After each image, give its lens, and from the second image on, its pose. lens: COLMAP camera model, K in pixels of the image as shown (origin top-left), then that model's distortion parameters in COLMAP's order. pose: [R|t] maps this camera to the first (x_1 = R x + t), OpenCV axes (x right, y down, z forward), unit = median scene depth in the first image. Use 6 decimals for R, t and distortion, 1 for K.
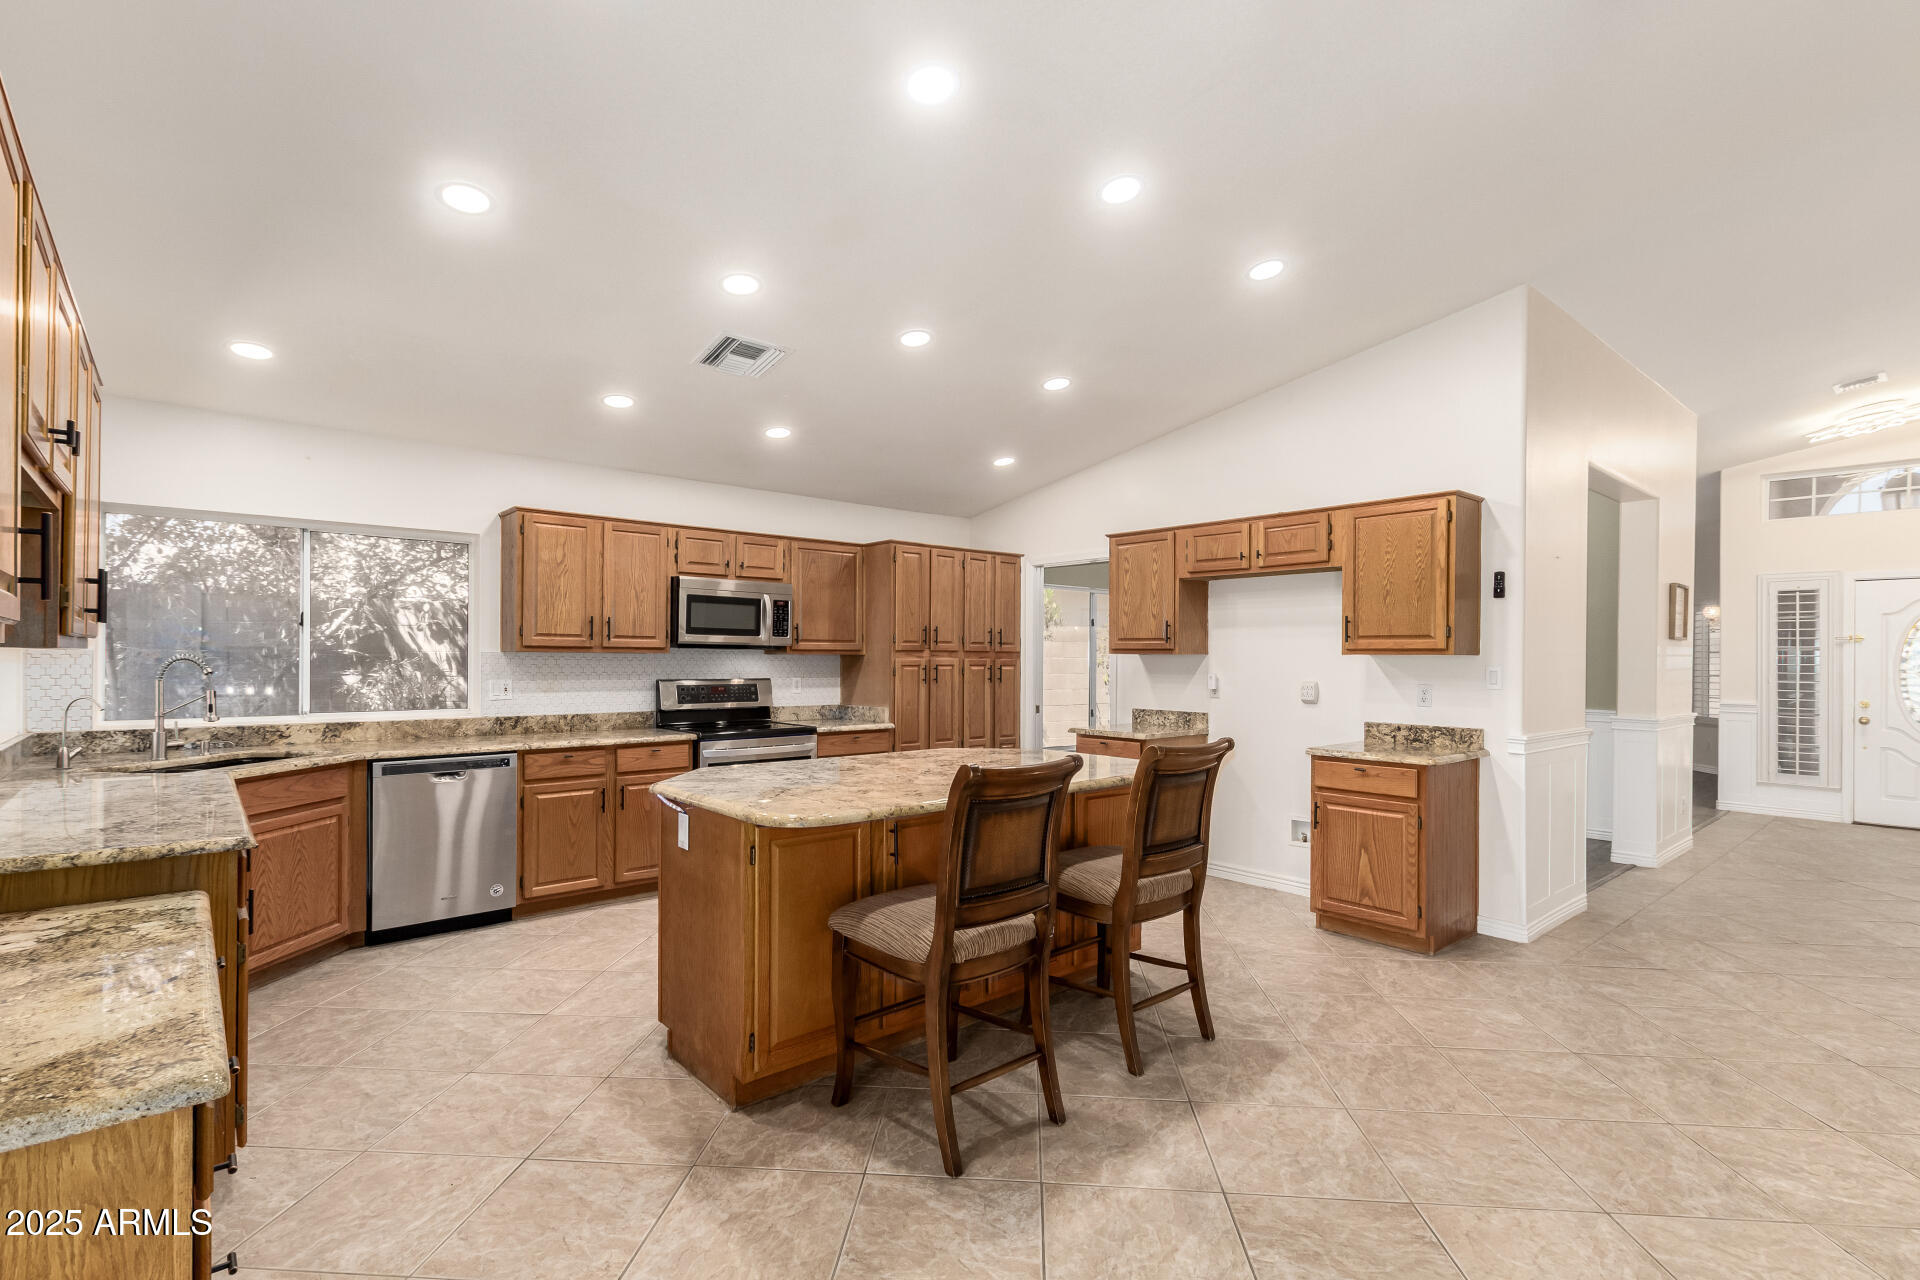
lens RADIAL K [[887.2, 0, 952.5], [0, 887.2, 655.0], [0, 0, 1]] dist [0.010000, -0.002657]
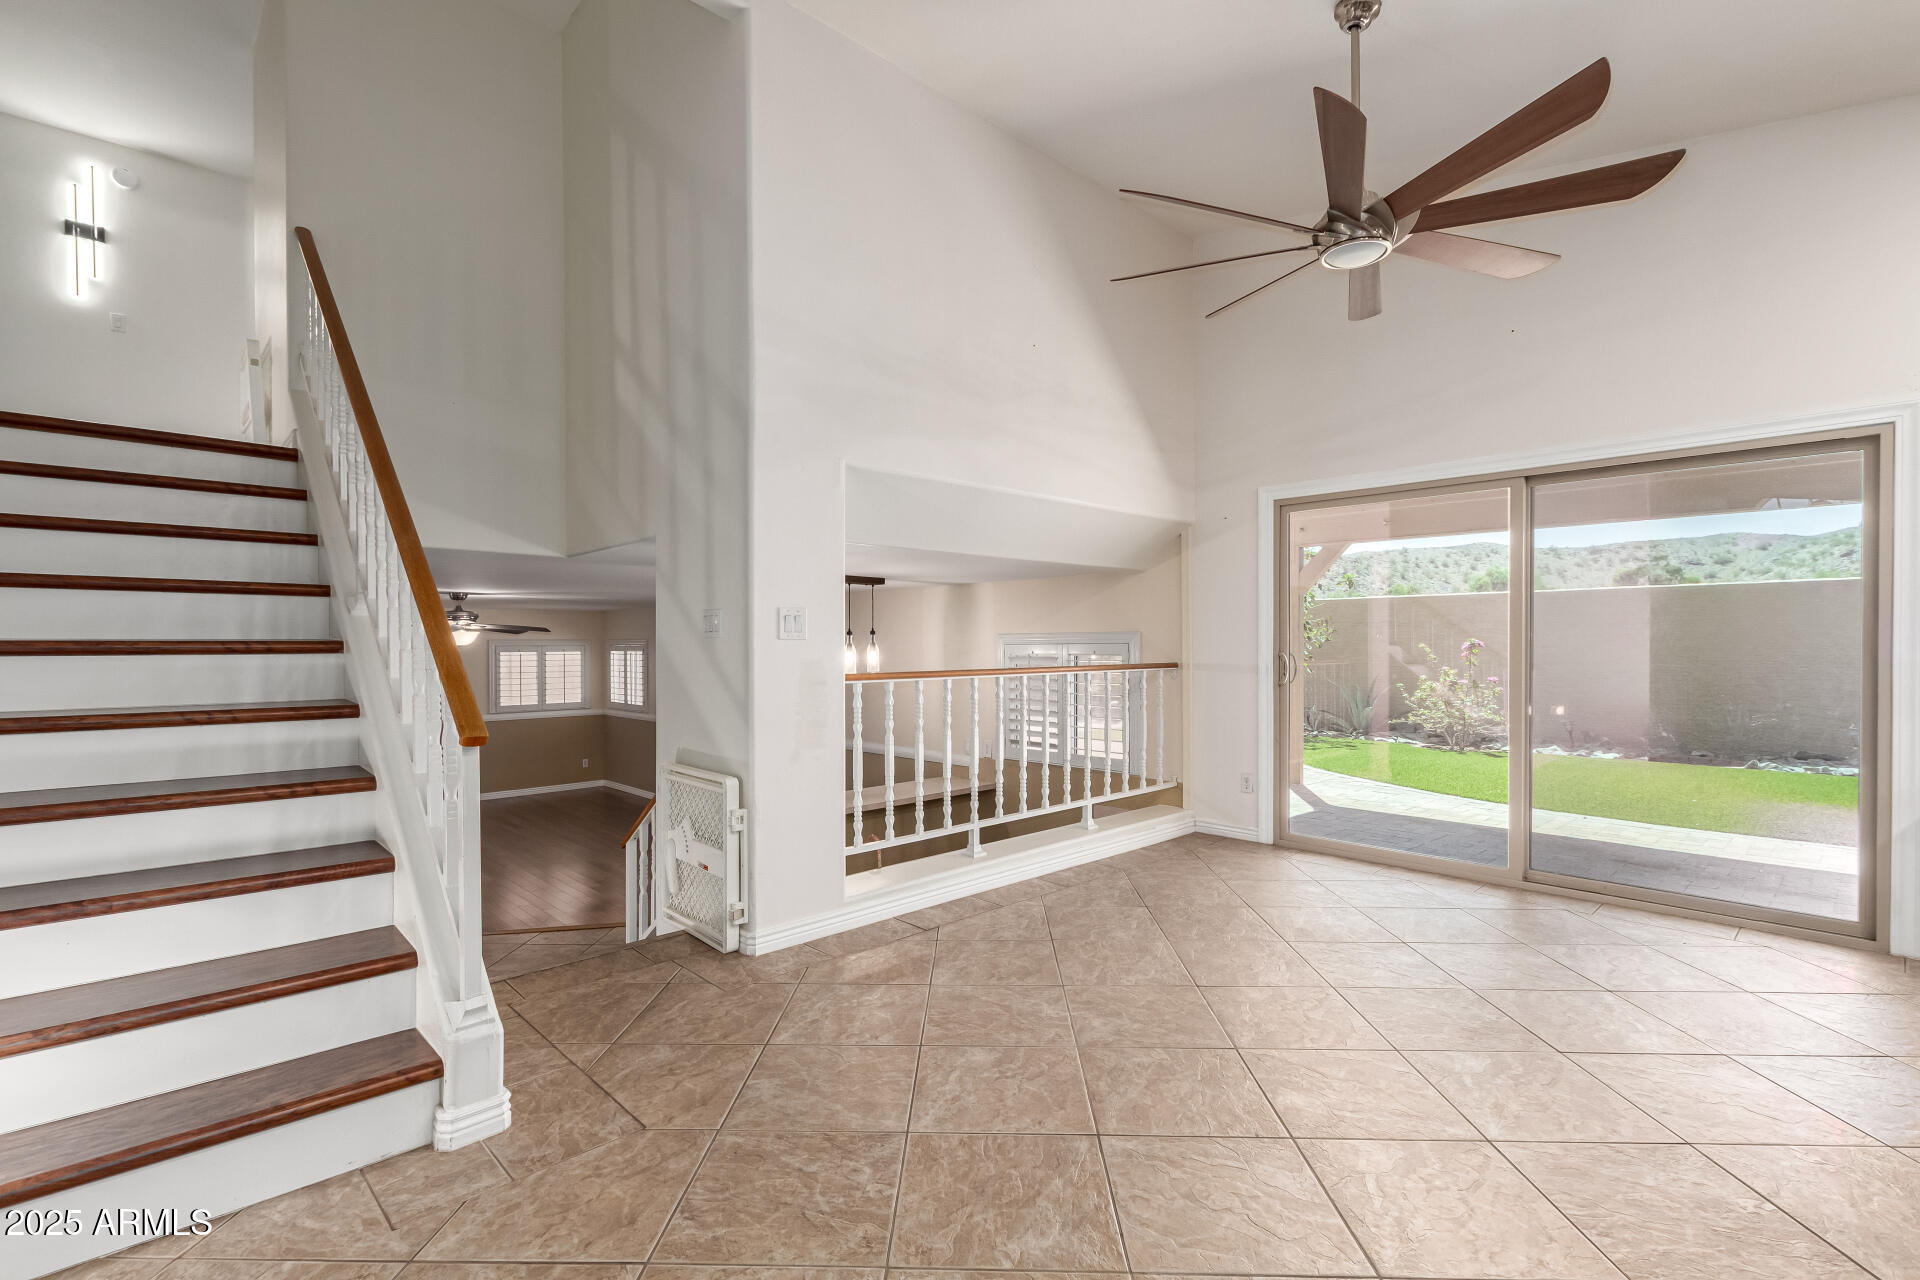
lens RADIAL K [[887.2, 0, 952.0], [0, 887.2, 643.5], [0, 0, 1]] dist [0.010000, -0.002657]
pose [[-0.998904, -0.003575, -0.046670, 0.450626], [-0.003381, 0.999985, -0.004233, 0.038448], [0.046685, -0.004071, -0.998901, 0.695474]]
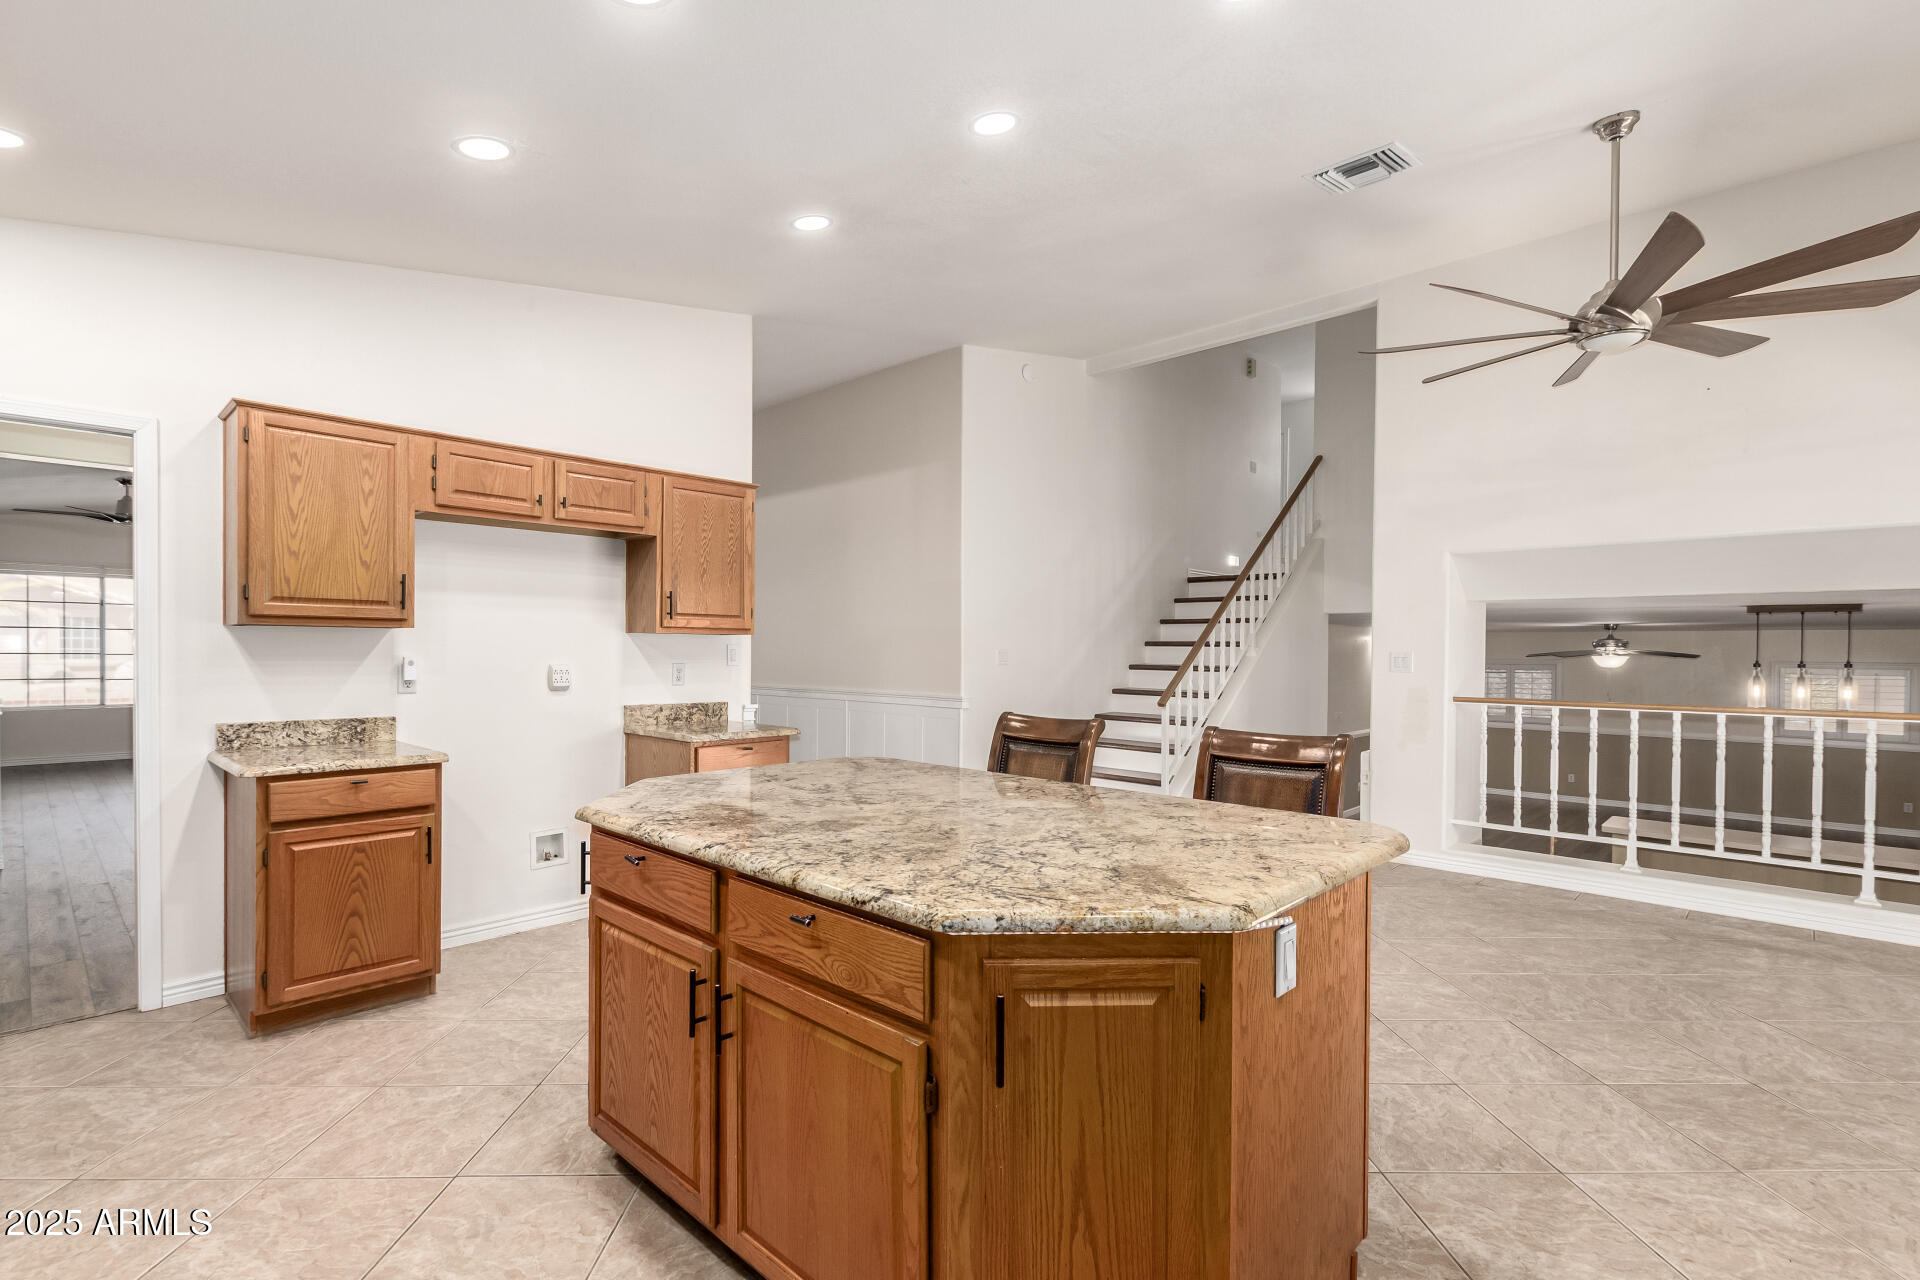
lens RADIAL K [[887.2, 0, 952.2], [0, 887.2, 666.0], [0, 0, 1]] dist [0.010000, -0.002657]
pose [[-0.099000, -0.025561, 0.994759, -0.426399], [-0.011114, 0.999636, 0.024581, 0.006503], [-0.995025, -0.008622, -0.099248, 0.665954]]
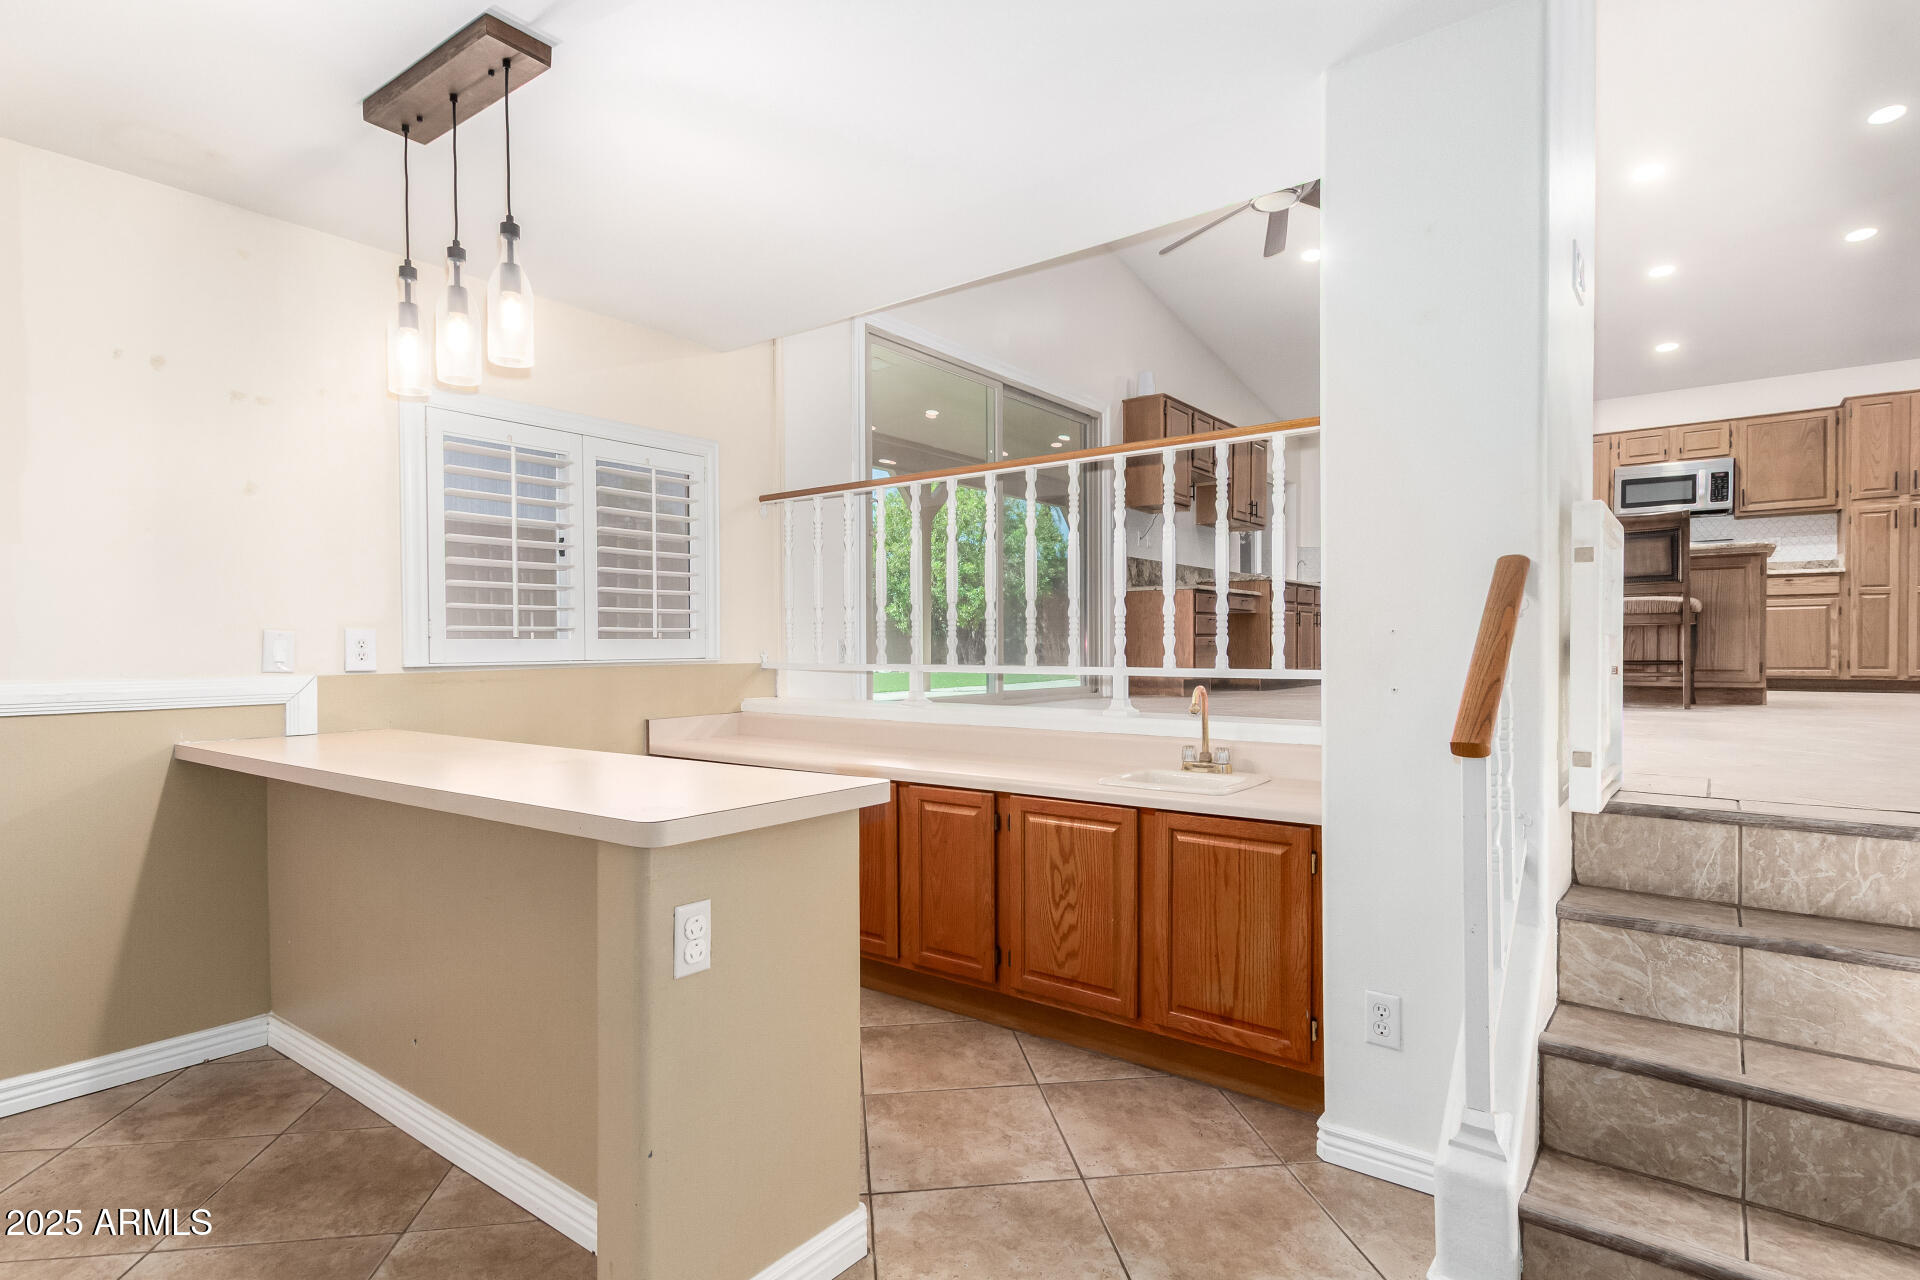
lens RADIAL K [[982.7, 0, 955.8], [0, 982.7, 655.4], [0, 0, 1]] dist [0.013100, -0.002661]
pose [[0.208009, 0.004536, -0.978116, 0.976468], [0.009068, 0.999937, 0.006565, 0.182617], [0.978085, -0.010235, 0.207955, -0.338548]]
